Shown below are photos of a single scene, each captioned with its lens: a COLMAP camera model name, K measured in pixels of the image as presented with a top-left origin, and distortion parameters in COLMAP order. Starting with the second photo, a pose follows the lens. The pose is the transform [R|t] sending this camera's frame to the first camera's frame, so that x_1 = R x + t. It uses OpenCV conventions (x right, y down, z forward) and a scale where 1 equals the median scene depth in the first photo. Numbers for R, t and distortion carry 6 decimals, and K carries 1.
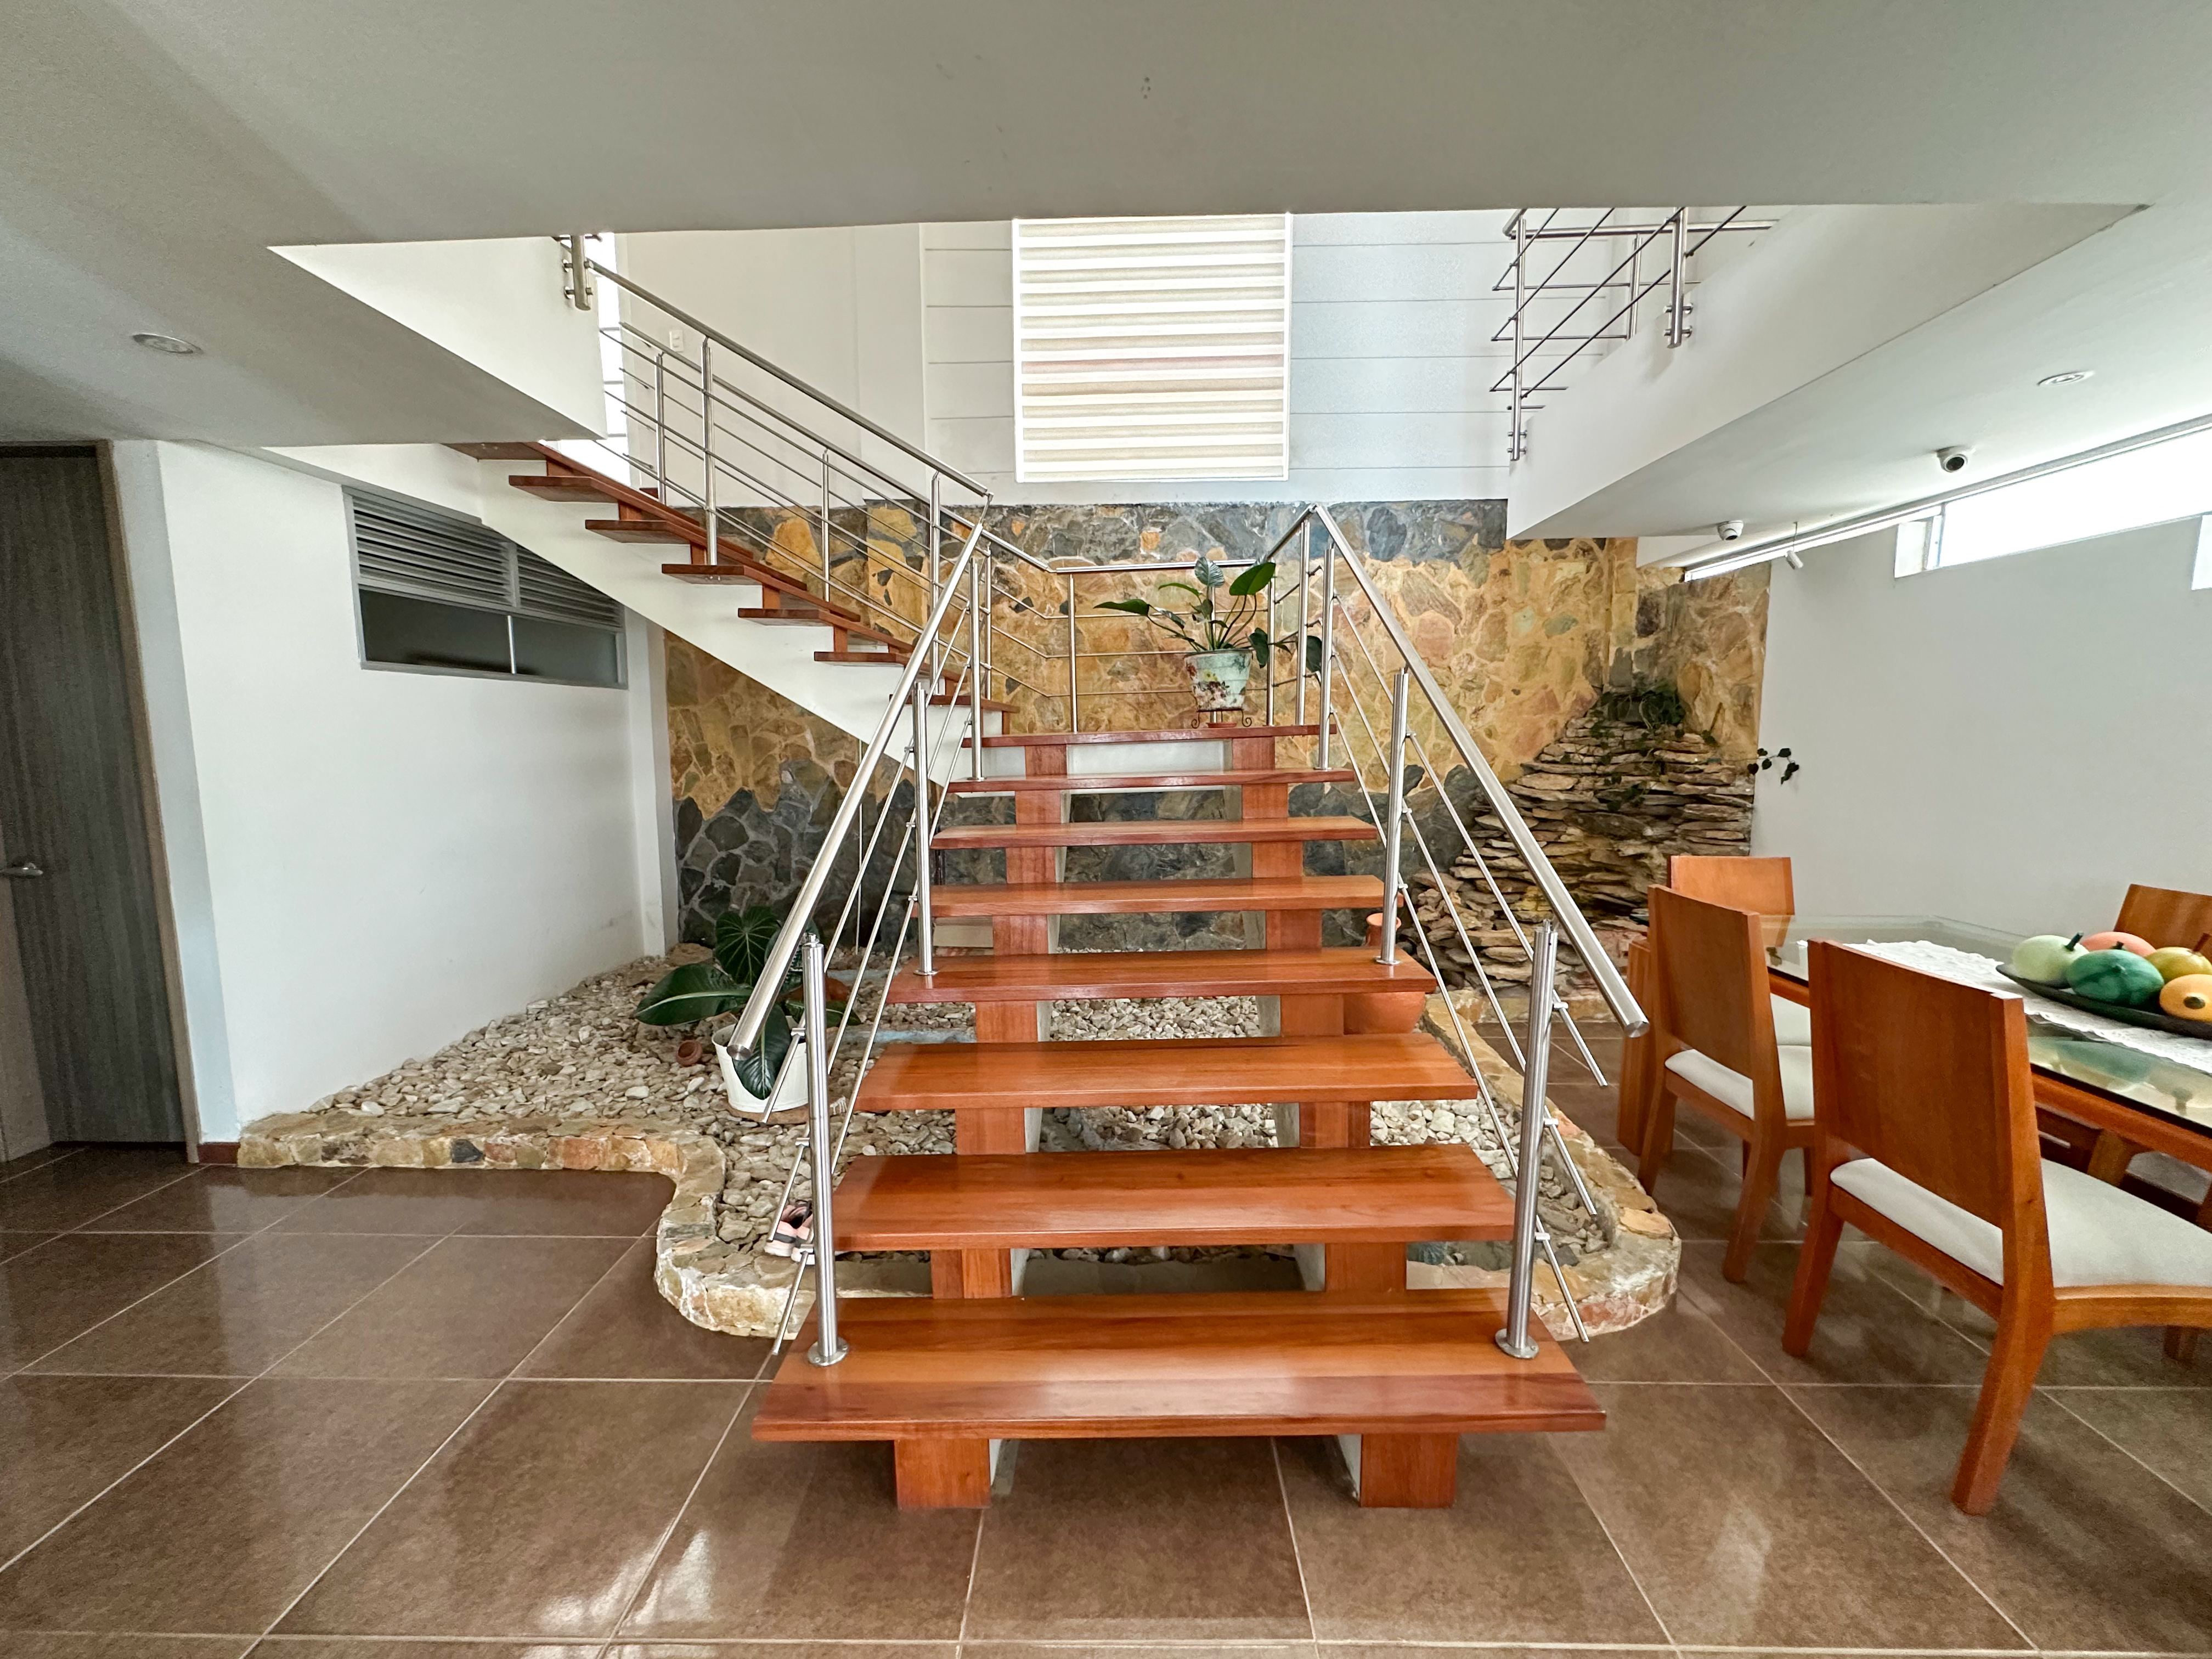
lens RADIAL K [[885.1, 0, 1111.7], [0, 885.1, 835.3], [0, 0, 1]] dist [0.000768, -0.000109]
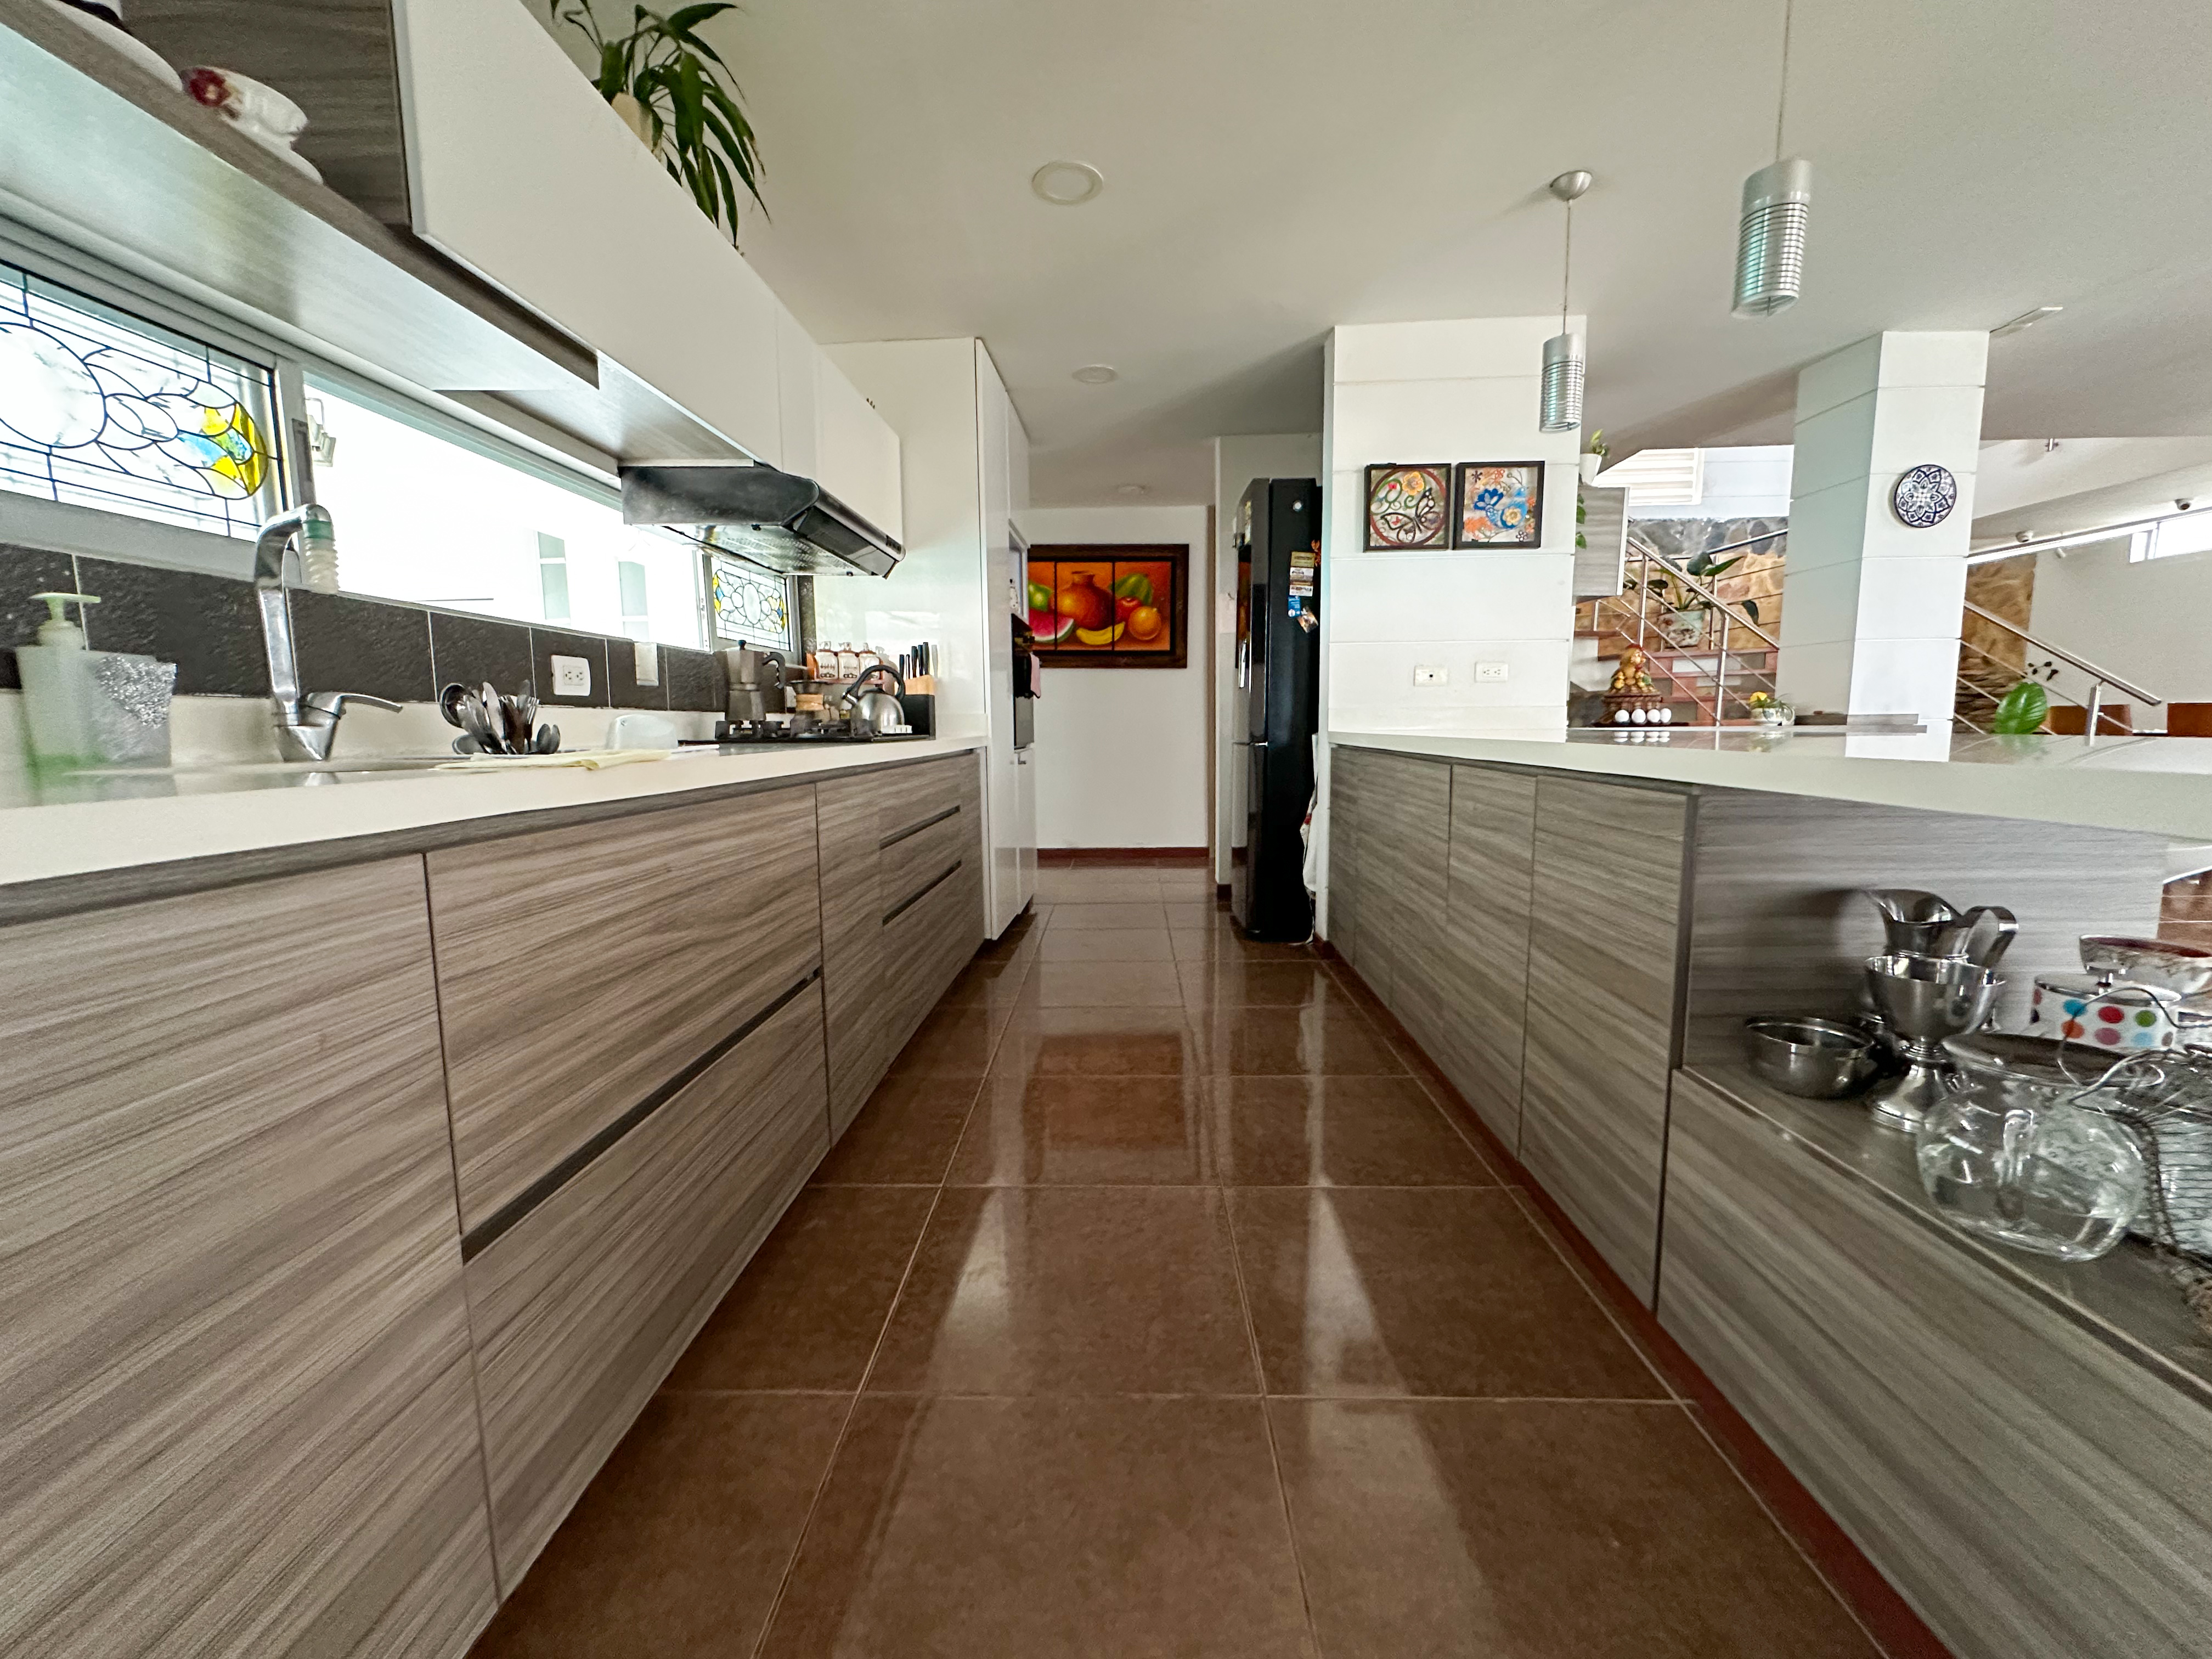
lens RADIAL K [[885.1, 0, 1107.5], [0, 885.1, 832.1], [0, 0, 1]] dist [0.000768, -0.000109]
pose [[0.999970, -0.007284, -0.002452, -0.987322], [0.007300, 0.999952, 0.006526, 0.192565], [0.002405, -0.006544, 0.999976, -0.678897]]
